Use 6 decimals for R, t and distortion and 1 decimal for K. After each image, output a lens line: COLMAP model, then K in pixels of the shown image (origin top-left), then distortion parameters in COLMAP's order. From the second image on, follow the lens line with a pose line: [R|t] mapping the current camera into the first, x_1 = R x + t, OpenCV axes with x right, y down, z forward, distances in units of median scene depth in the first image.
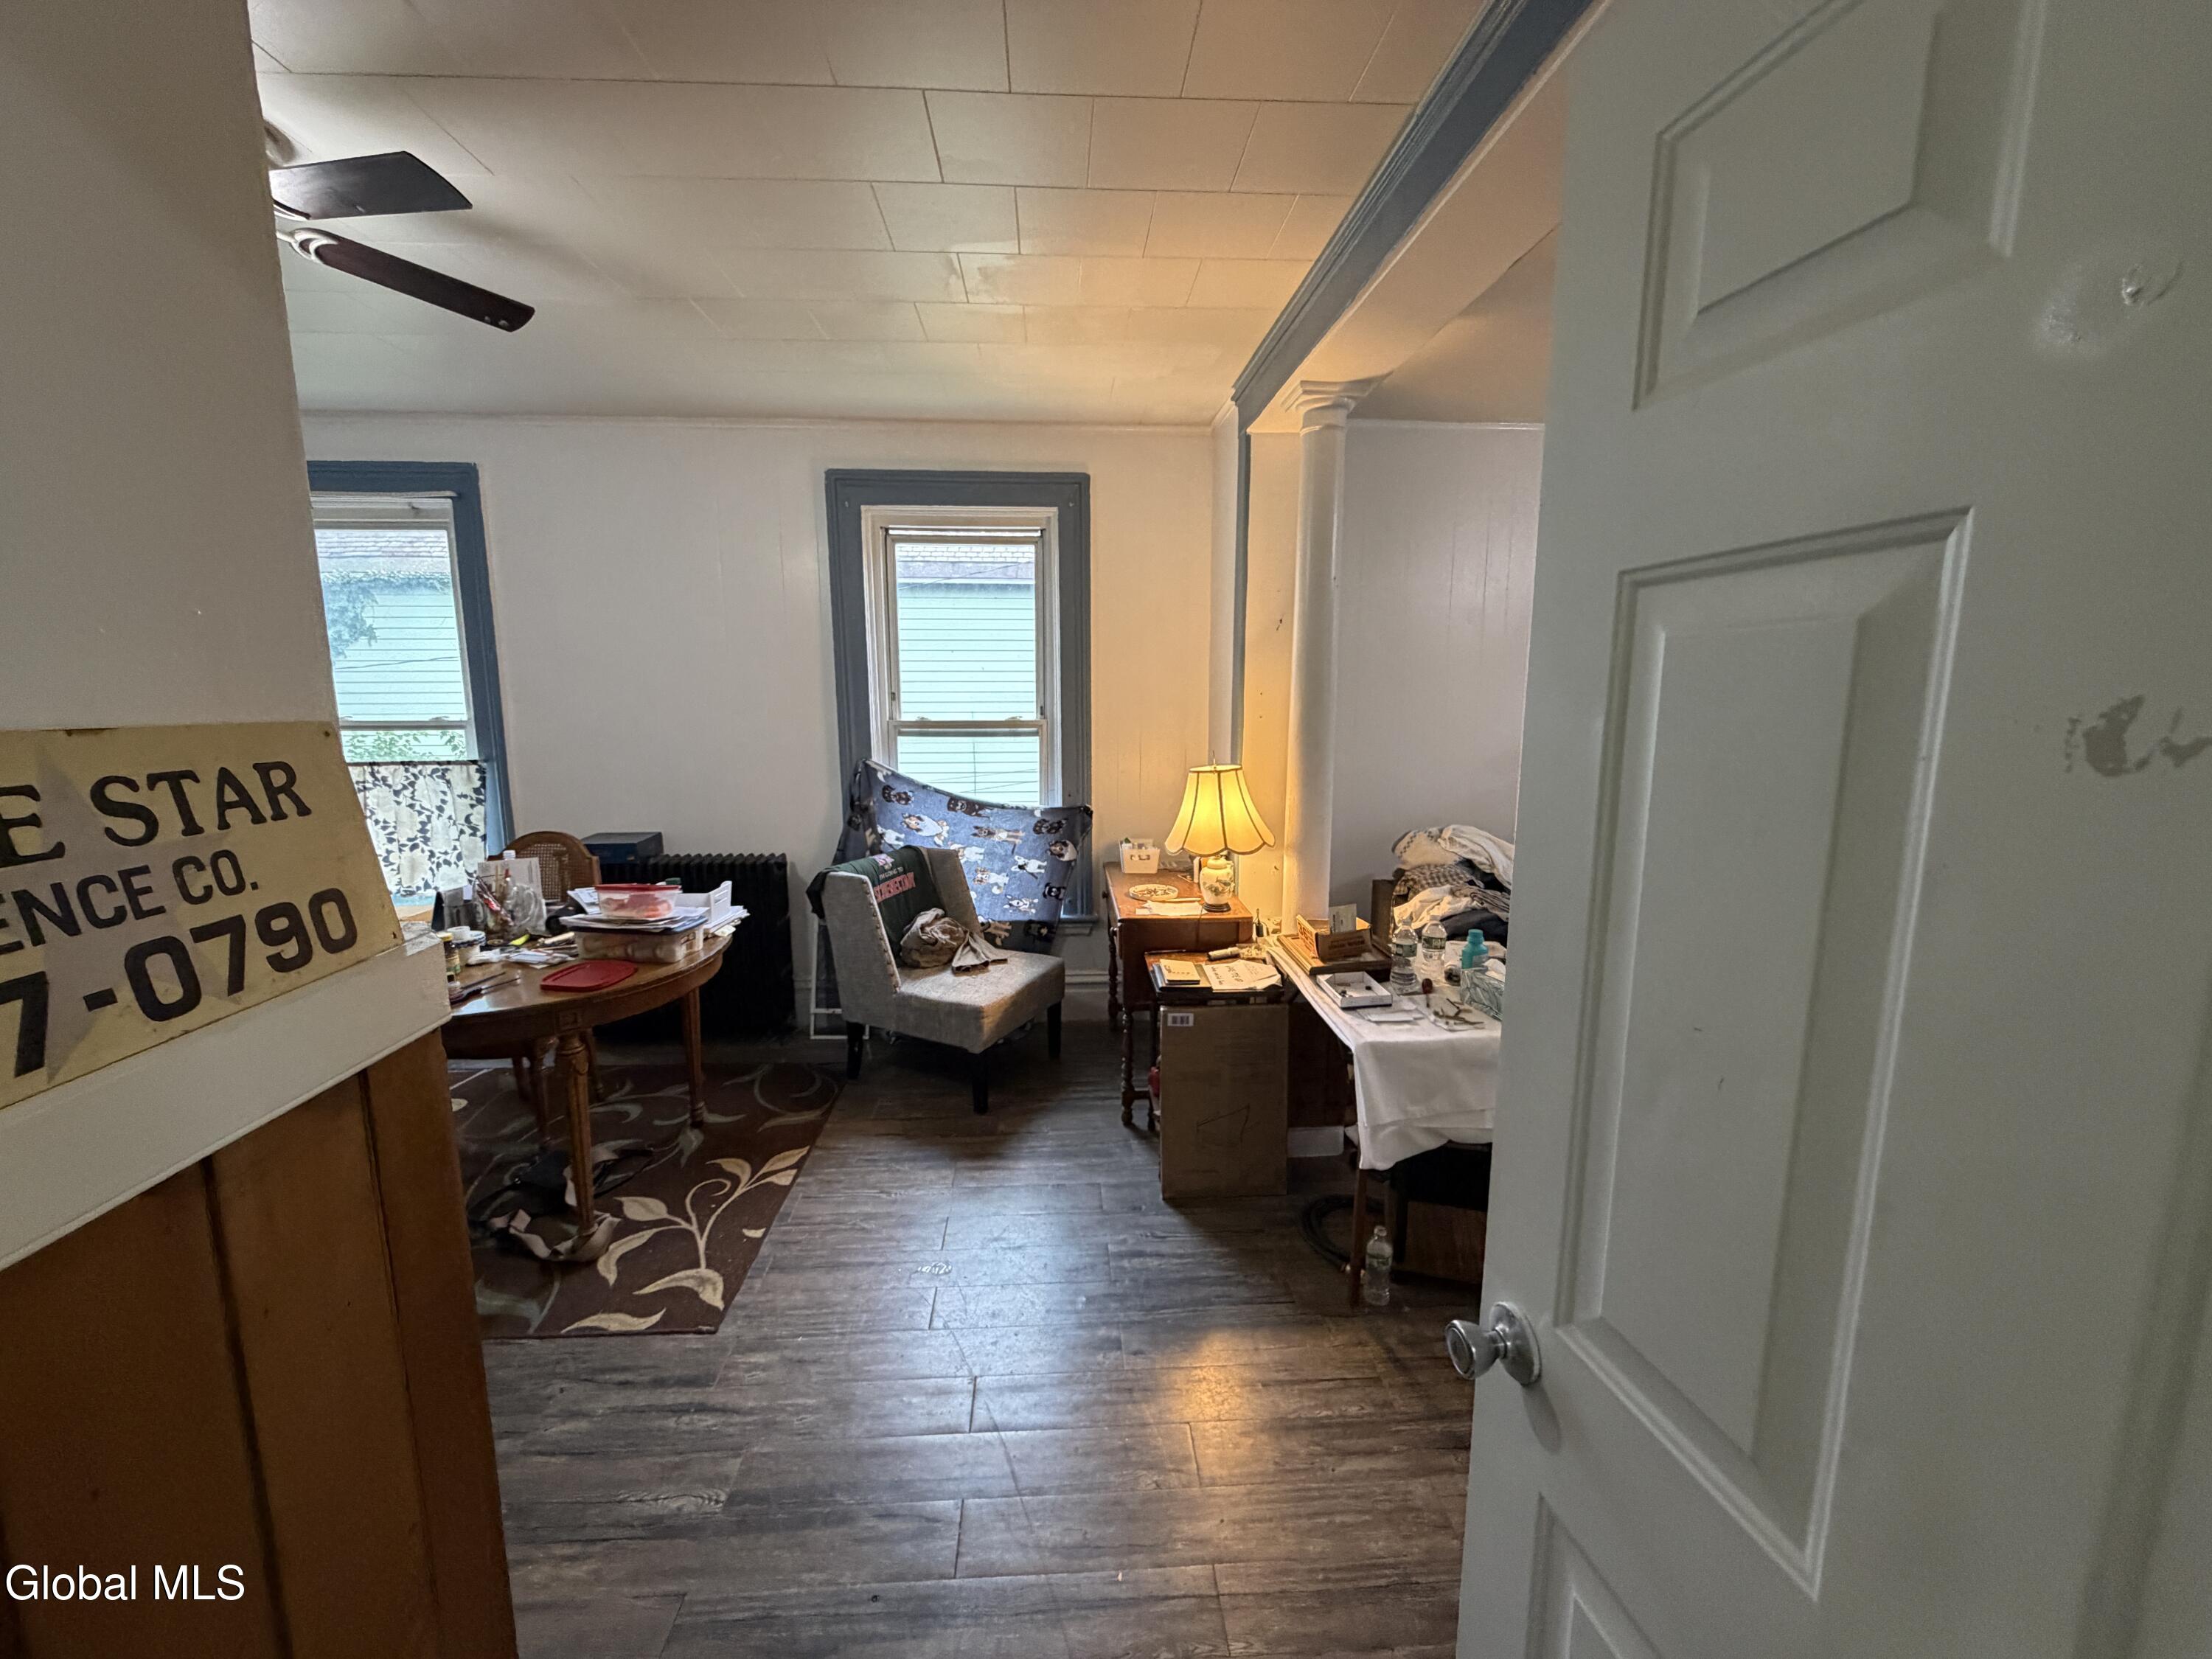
lens RADIAL K [[878.7, 0, 1099.0], [0, 878.7, 826.6], [0, 0, 1]] dist [0.001257, 0.000187]
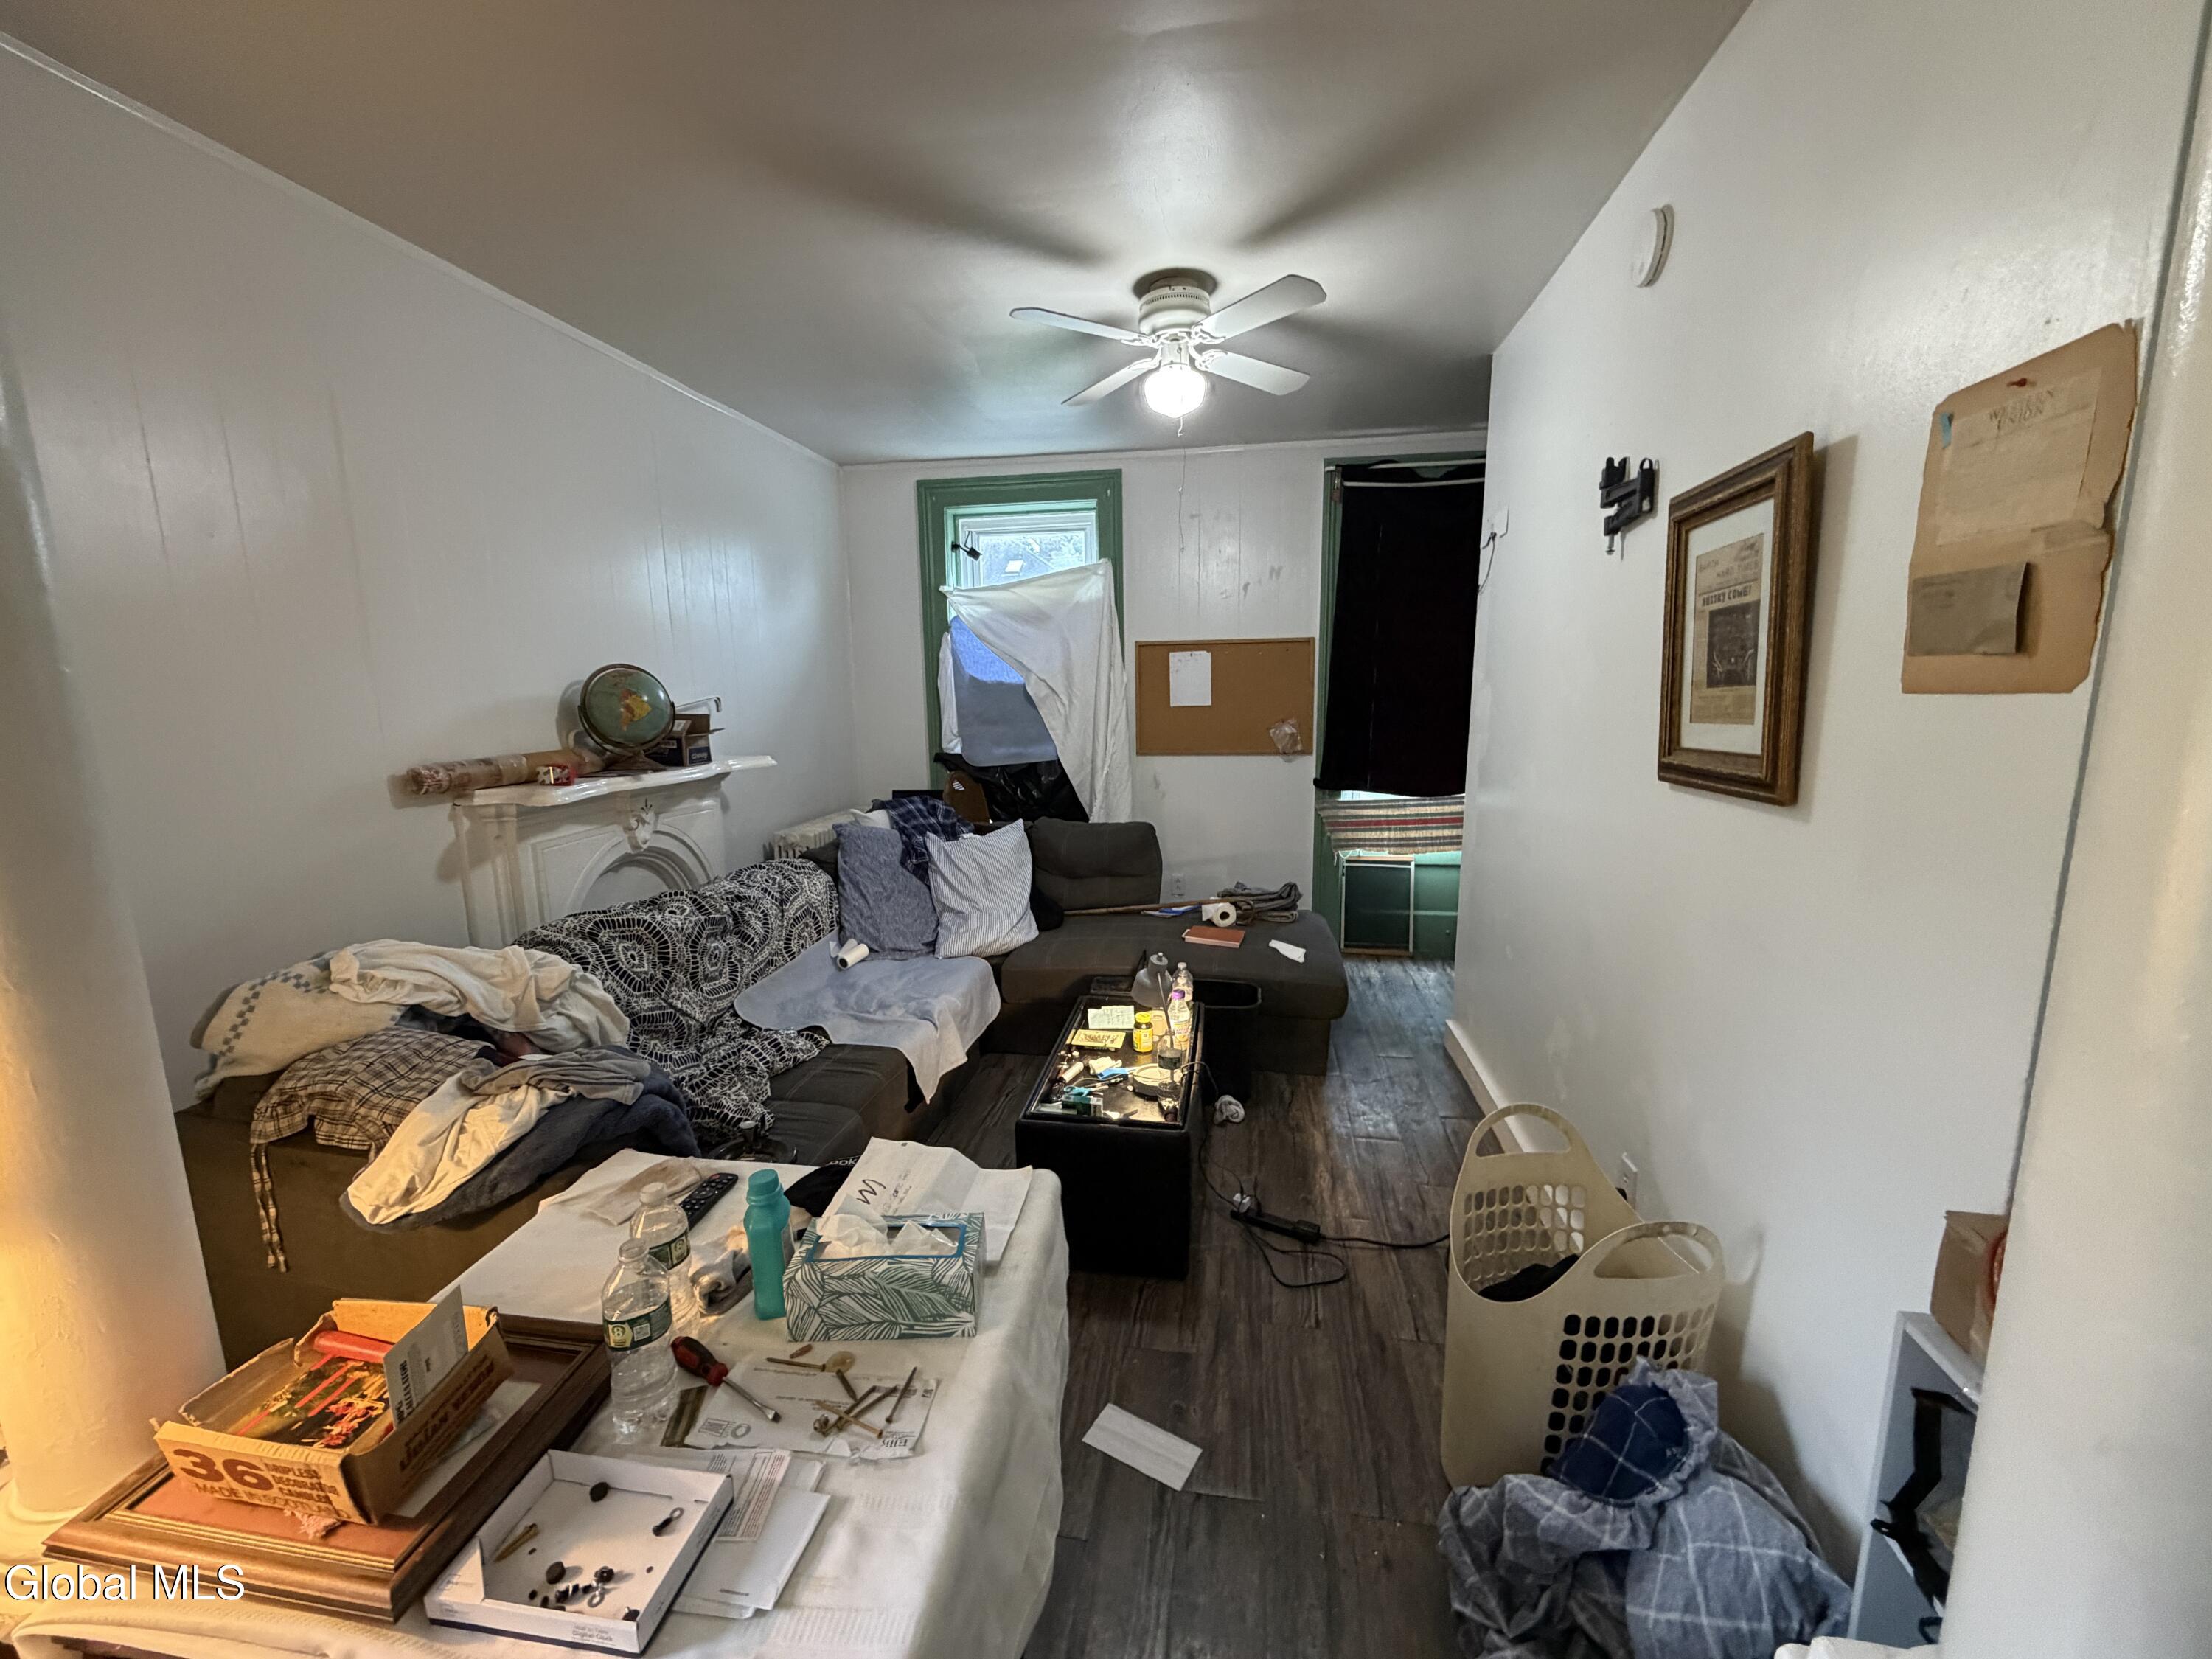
lens RADIAL K [[878.7, 0, 1100.3], [0, 878.7, 825.5], [0, 0, 1]] dist [0.001257, 0.000187]
pose [[0.222148, -0.155967, 0.962458, 0.051927], [0.161062, 0.979432, 0.121542, -0.083788], [-0.961618, 0.128015, 0.242699, 0.660303]]
